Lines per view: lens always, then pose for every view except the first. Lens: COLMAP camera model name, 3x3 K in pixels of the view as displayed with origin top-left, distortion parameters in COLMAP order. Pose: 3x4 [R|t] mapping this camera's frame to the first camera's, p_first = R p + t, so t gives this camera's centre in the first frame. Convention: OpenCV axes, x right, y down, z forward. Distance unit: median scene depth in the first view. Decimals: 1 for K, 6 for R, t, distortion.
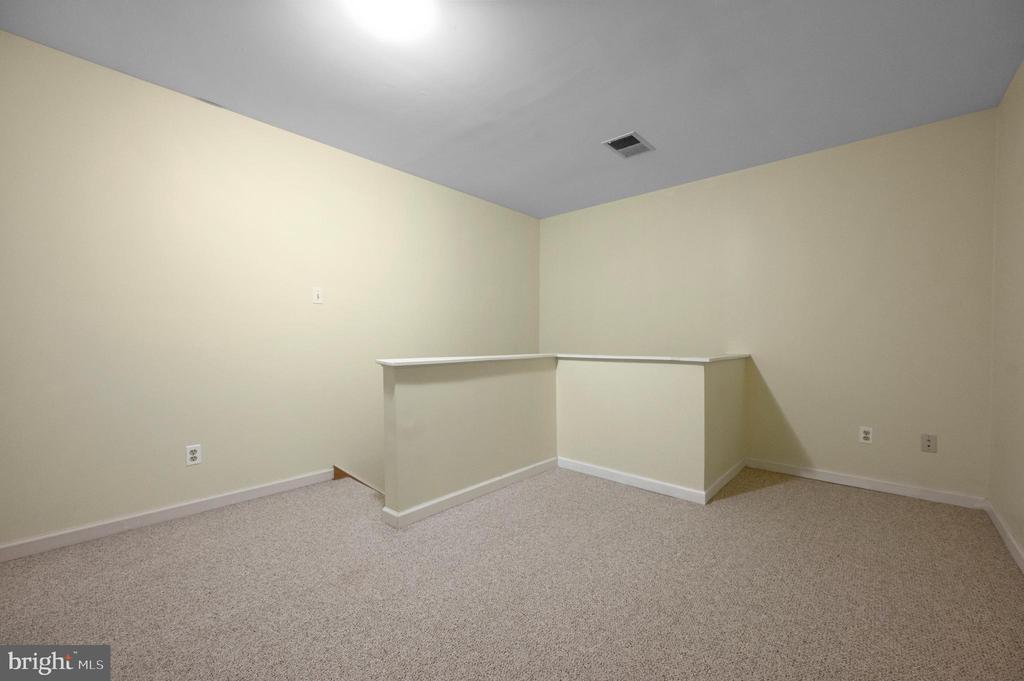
lens RADIAL K [[409.2, 0, 516.2], [0, 409.2, 343.9], [0, 0, 1]] dist [0.000943, -0.001383]
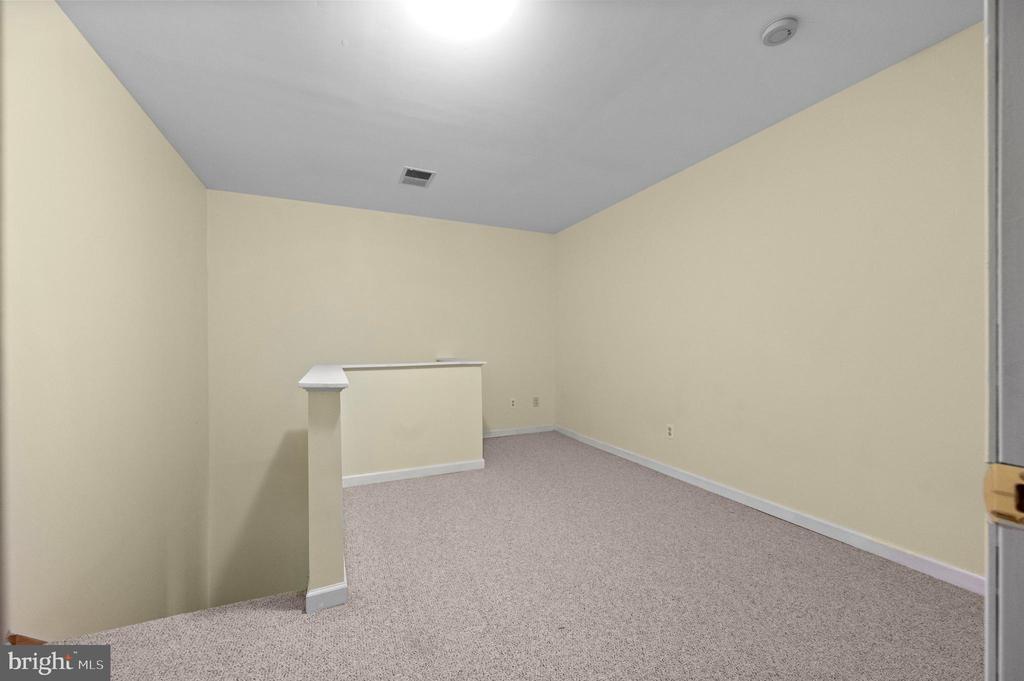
lens RADIAL K [[409.2, 0, 519.2], [0, 409.2, 340.4], [0, 0, 1]] dist [0.000943, -0.001383]
pose [[0.383873, 0.005955, 0.923367, -0.744032], [0.015088, 0.999805, -0.012721, -0.014881], [-0.923263, 0.018815, 0.383708, 0.348701]]
